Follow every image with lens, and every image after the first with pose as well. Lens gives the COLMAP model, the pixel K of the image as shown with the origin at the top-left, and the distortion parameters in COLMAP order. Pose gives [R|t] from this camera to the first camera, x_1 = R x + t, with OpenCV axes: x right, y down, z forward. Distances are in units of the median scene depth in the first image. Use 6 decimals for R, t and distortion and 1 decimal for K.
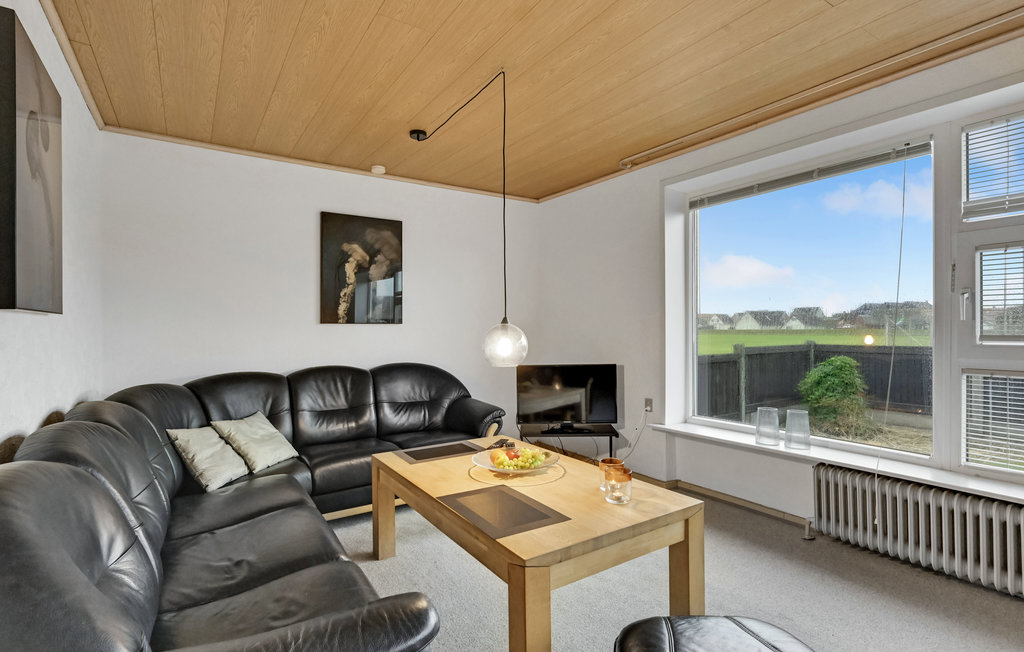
lens RADIAL K [[488.9, 0, 512.0], [0, 488.9, 326.0], [0, 0, 1]] dist [-0.000708, -0.000062]
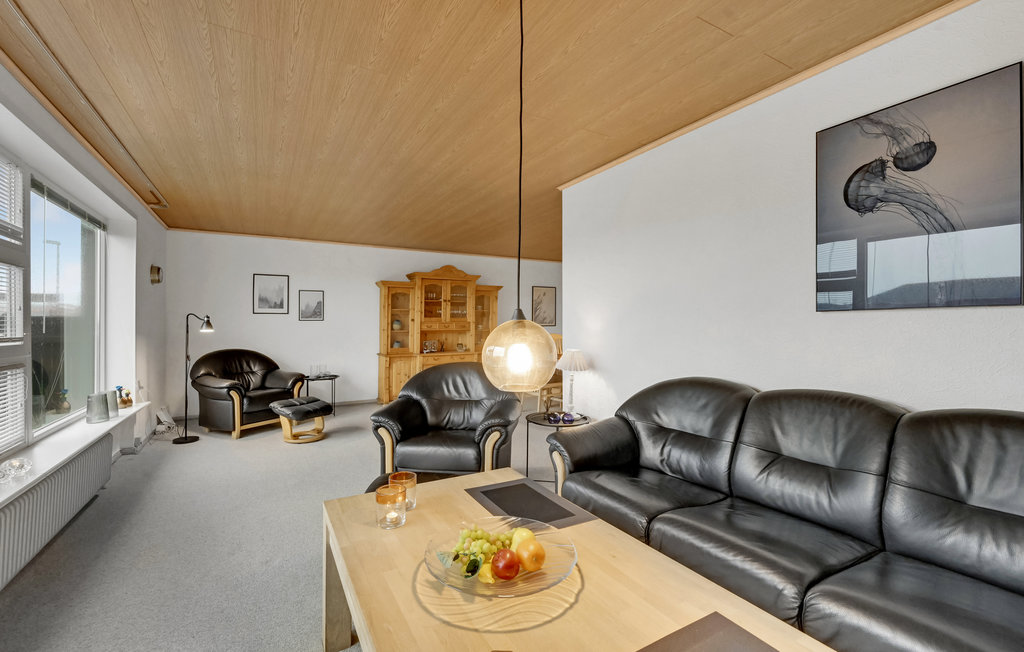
lens RADIAL K [[416.5, 0, 476.9], [0, 416.5, 326.7], [0, 0, 1]] dist [-0.000369, -0.000044]
pose [[-0.994844, -0.001030, 0.101415, -0.013665], [-0.000784, 0.999997, 0.002471, 0.002585], [-0.101417, 0.002379, -0.994841, 0.910901]]
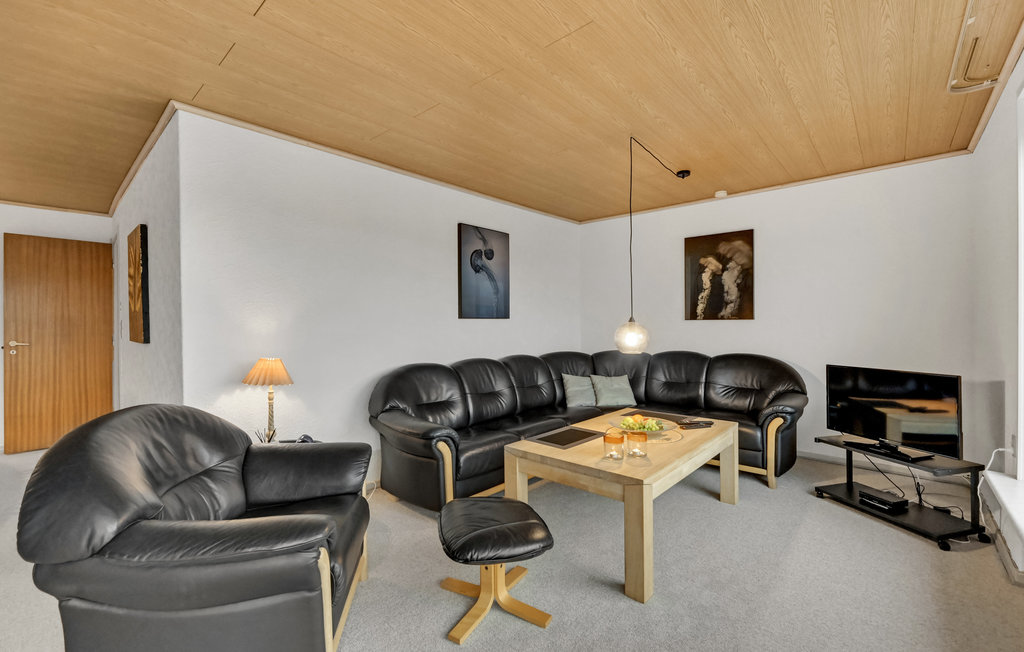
lens RADIAL K [[428.5, 0, 512.0], [0, 428.5, 326.0], [0, 0, 1]] dist [-0.000784, -0.000053]
pose [[0.254608, 0.011334, -0.966978, 0.632427], [0.005322, 0.999900, 0.013121, -0.006335], [0.967030, -0.008487, 0.254522, 0.219987]]
